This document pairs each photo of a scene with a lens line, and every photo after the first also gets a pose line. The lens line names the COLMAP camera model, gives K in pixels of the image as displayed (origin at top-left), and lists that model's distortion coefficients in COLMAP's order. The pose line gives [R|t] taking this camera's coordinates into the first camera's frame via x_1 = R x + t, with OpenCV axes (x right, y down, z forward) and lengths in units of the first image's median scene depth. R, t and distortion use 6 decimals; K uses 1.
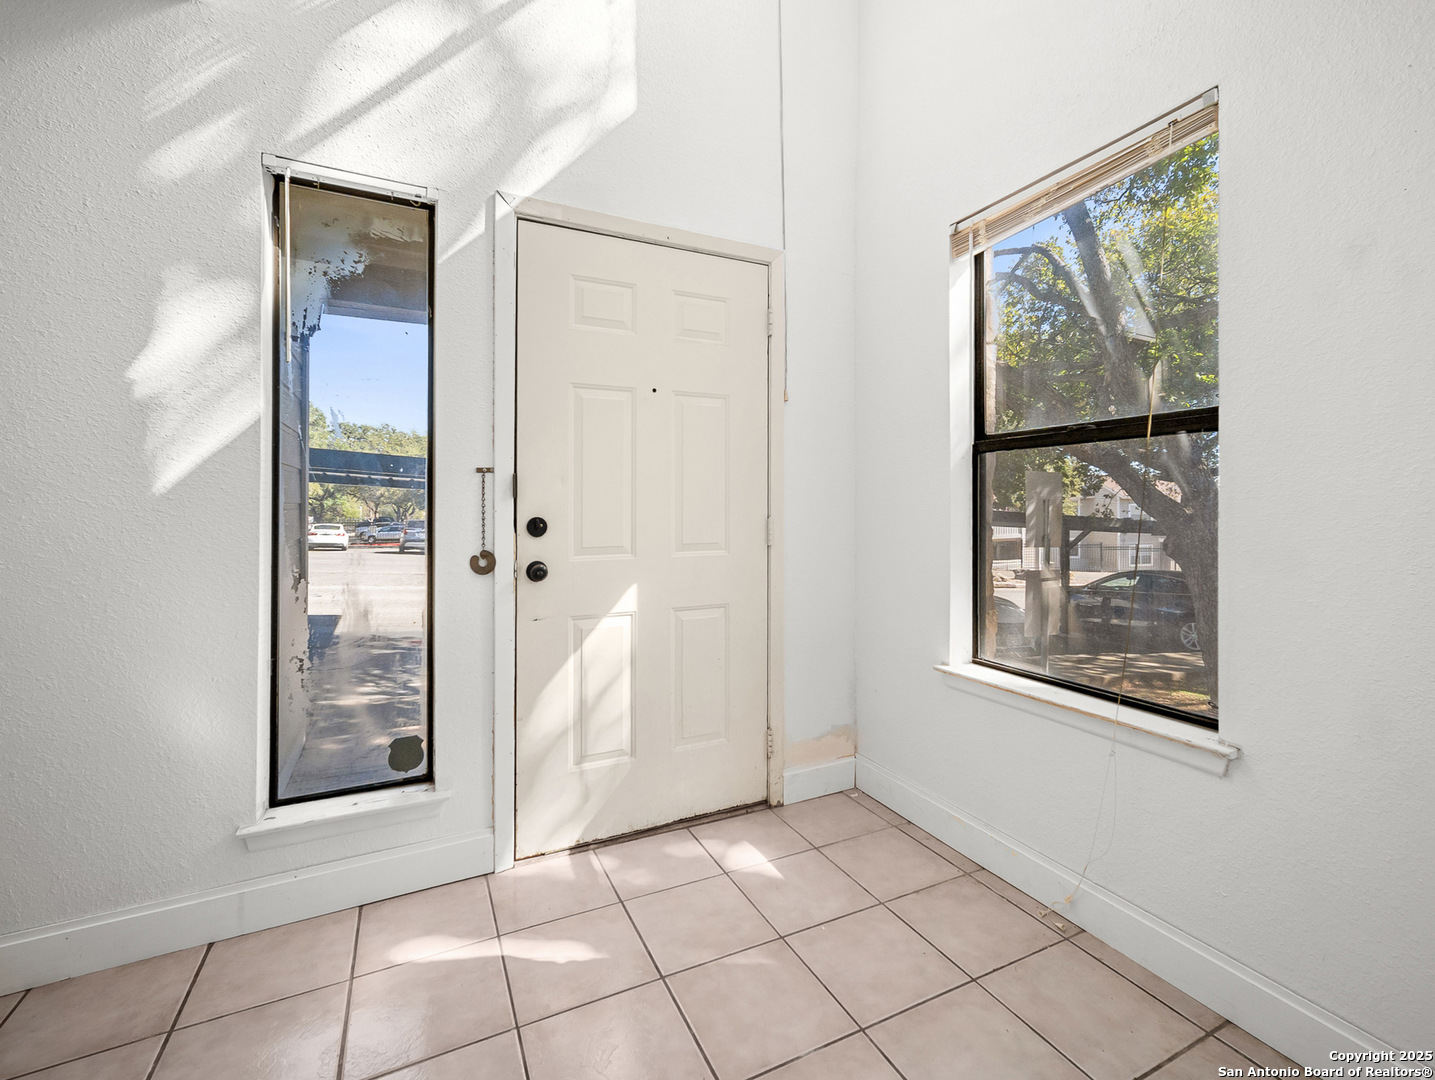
lens RADIAL K [[644.9, 0, 720.4], [0, 644.9, 504.6], [0, 0, 1]] dist [-0.010833, 0.005573]
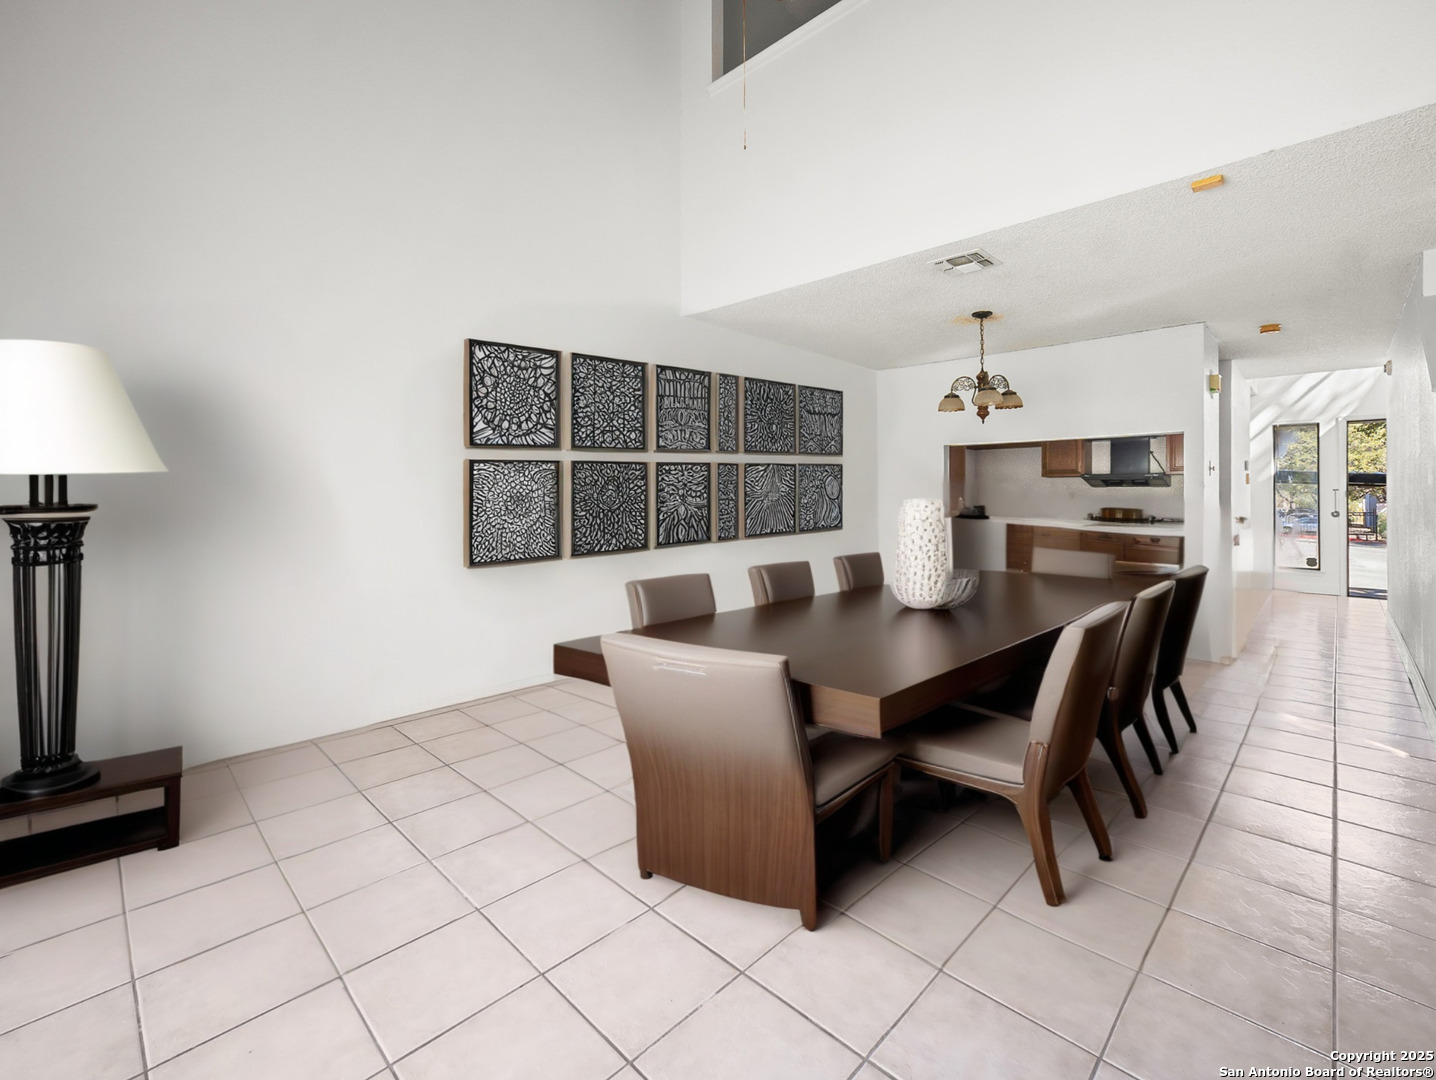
lens RADIAL K [[627.9, 0, 716.0], [0, 627.9, 475.9], [0, 0, 1]] dist [0.002420, 0.000809]
pose [[0.333375, -0.027572, -0.942391, 1.924017], [0.000624, 0.999579, -0.029024, -0.030067], [0.942794, 0.009088, 0.333252, -3.693437]]
